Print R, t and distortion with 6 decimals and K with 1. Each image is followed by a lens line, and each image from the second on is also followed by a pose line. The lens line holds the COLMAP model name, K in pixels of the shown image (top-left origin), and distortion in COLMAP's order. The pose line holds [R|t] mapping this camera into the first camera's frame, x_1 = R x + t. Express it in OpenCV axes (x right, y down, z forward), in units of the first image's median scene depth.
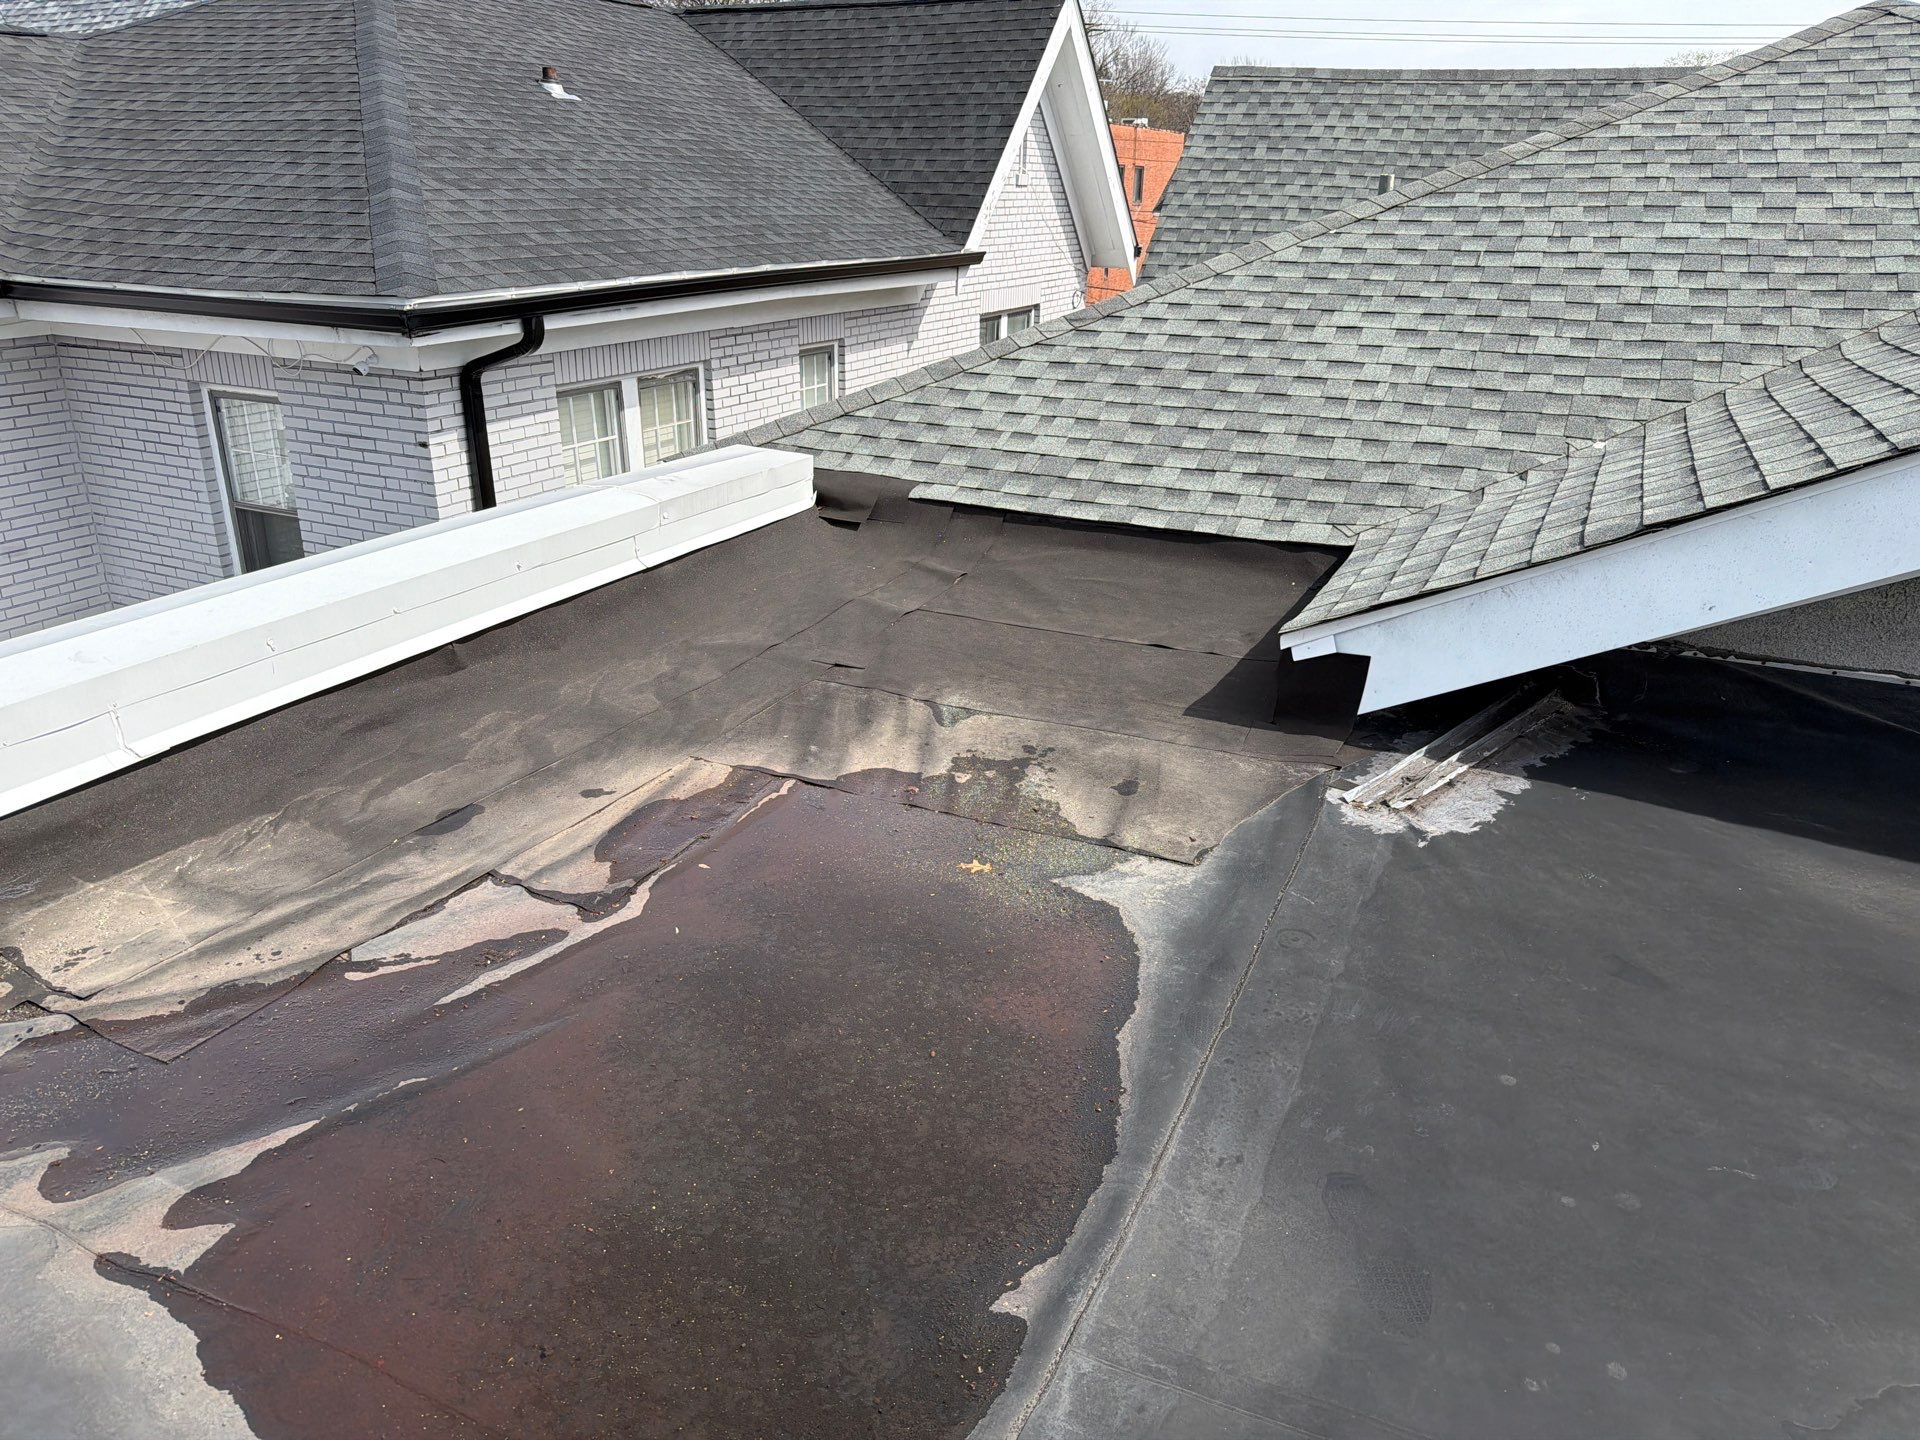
lens RADIAL K [[1332.6, 0, 954.8], [0, 1332.6, 709.4], [0, 0, 1]] dist [0.141494, -0.272444]
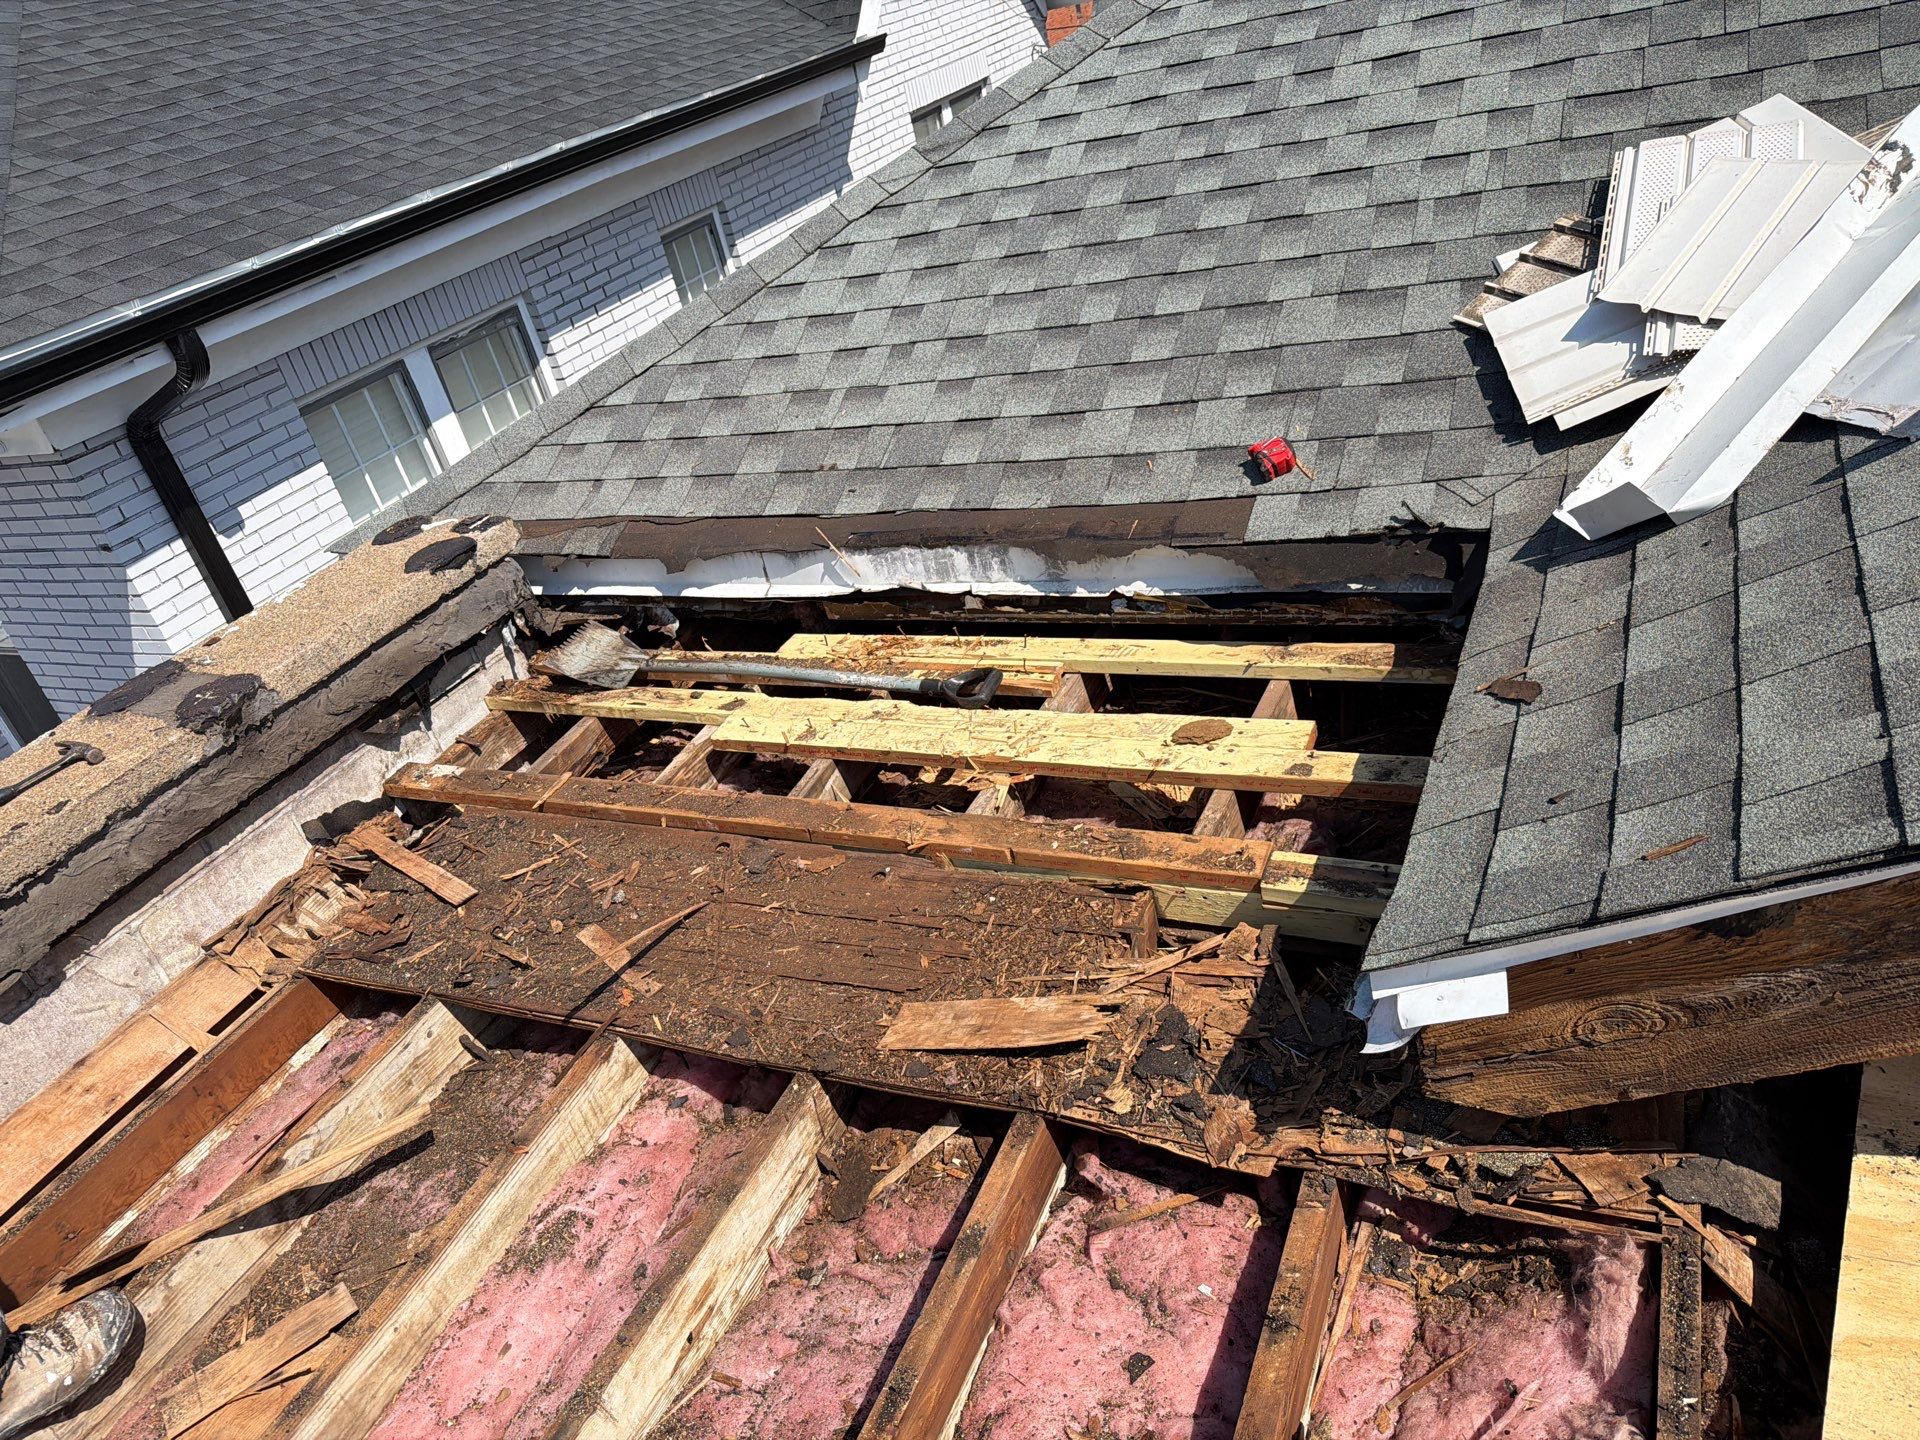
lens RADIAL K [[1362.5, 0, 960.0], [0, 1362.5, 720.0], [0, 0, 1]] dist [0.018273, -0.027643]
pose [[0.972808, -0.209690, -0.098357, 0.115641], [0.222067, 0.965092, 0.138865, -0.136136], [0.065805, -0.156931, 0.985415, 0.392070]]
